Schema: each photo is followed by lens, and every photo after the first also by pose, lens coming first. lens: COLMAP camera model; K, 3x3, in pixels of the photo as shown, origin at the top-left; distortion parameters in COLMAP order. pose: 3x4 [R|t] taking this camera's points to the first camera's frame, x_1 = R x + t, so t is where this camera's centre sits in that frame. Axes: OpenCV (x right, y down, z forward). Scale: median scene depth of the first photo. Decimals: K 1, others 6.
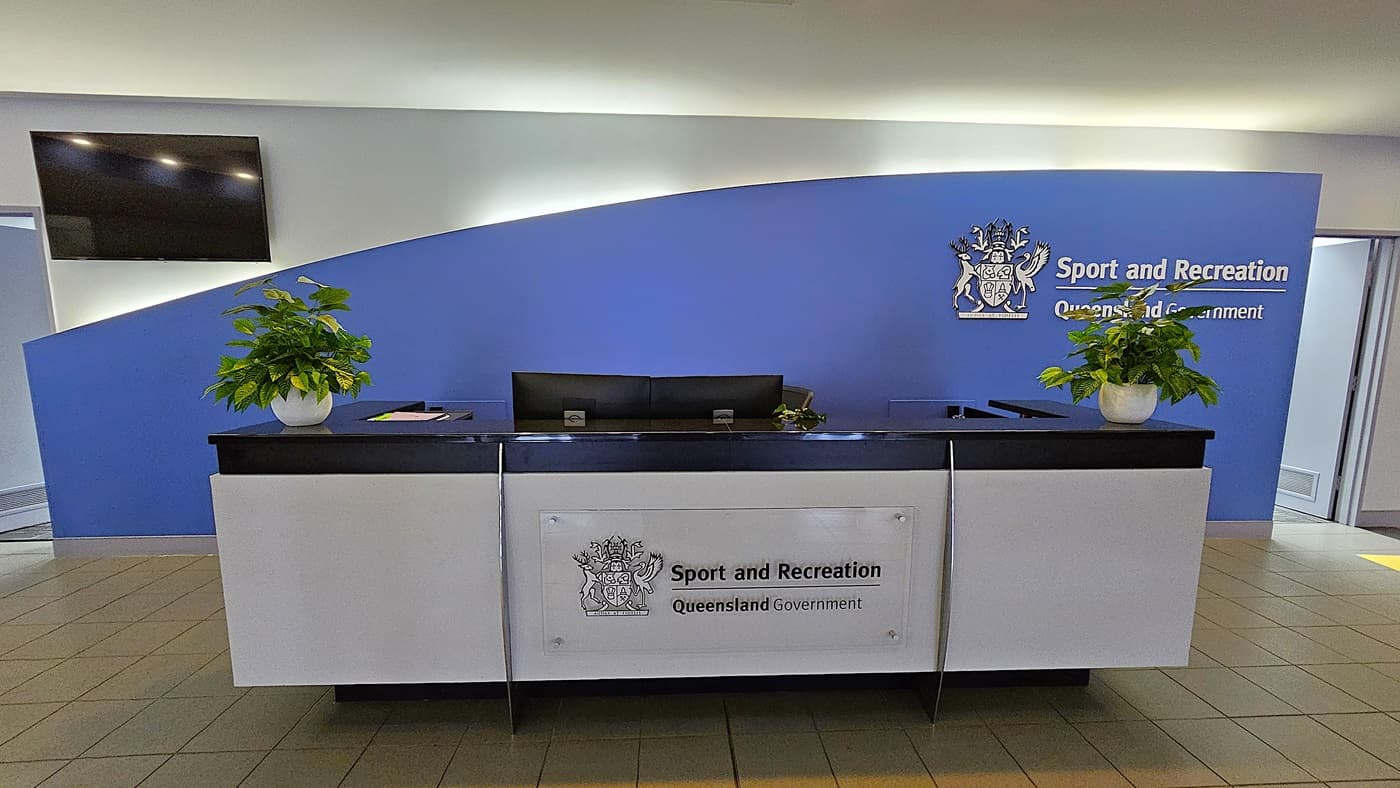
lens RADIAL K [[574.1, 0, 697.7], [0, 574.1, 412.7], [0, 0, 1]] dist [-0.001252, -0.000695]
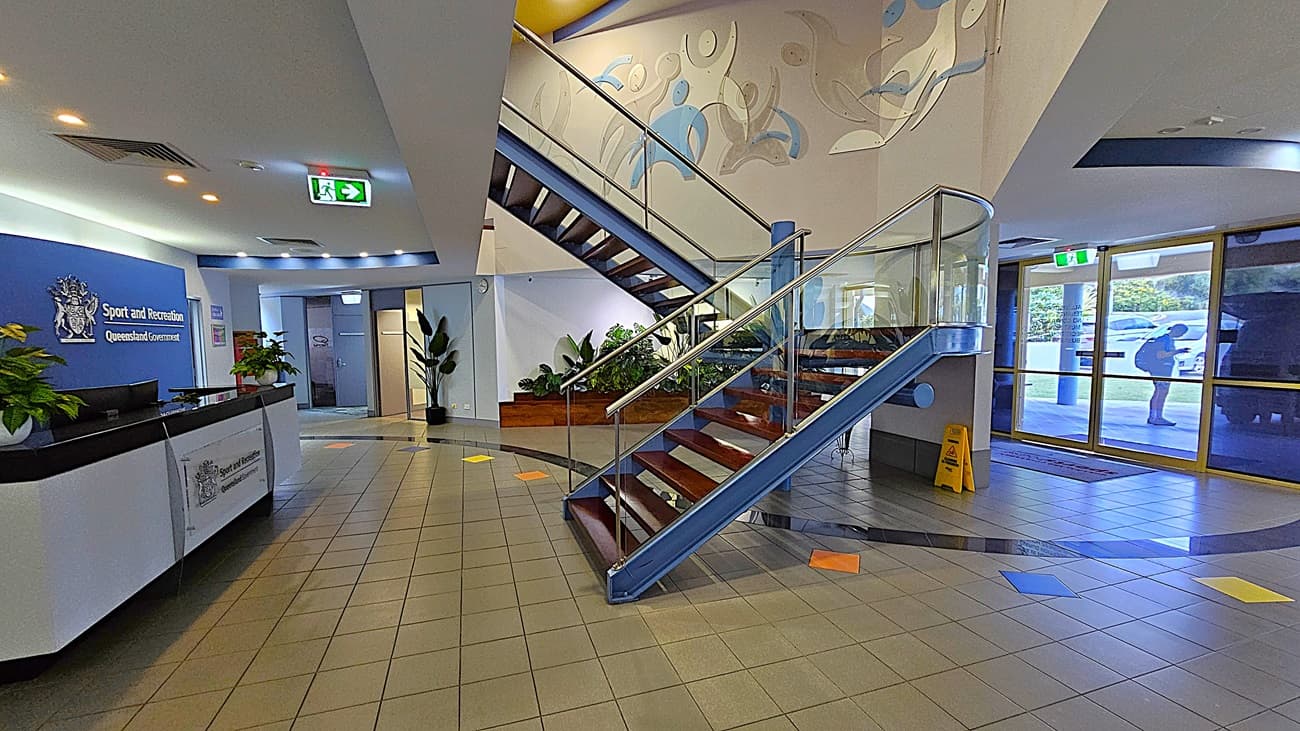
lens RADIAL K [[533.1, 0, 647.9], [0, 533.1, 382.8], [0, 0, 1]] dist [-0.001252, -0.000695]
pose [[-0.268134, -0.085622, 0.959569, -1.174507], [0.140896, 0.981847, 0.126981, -0.032796], [-0.953023, 0.169248, -0.251203, -0.014595]]
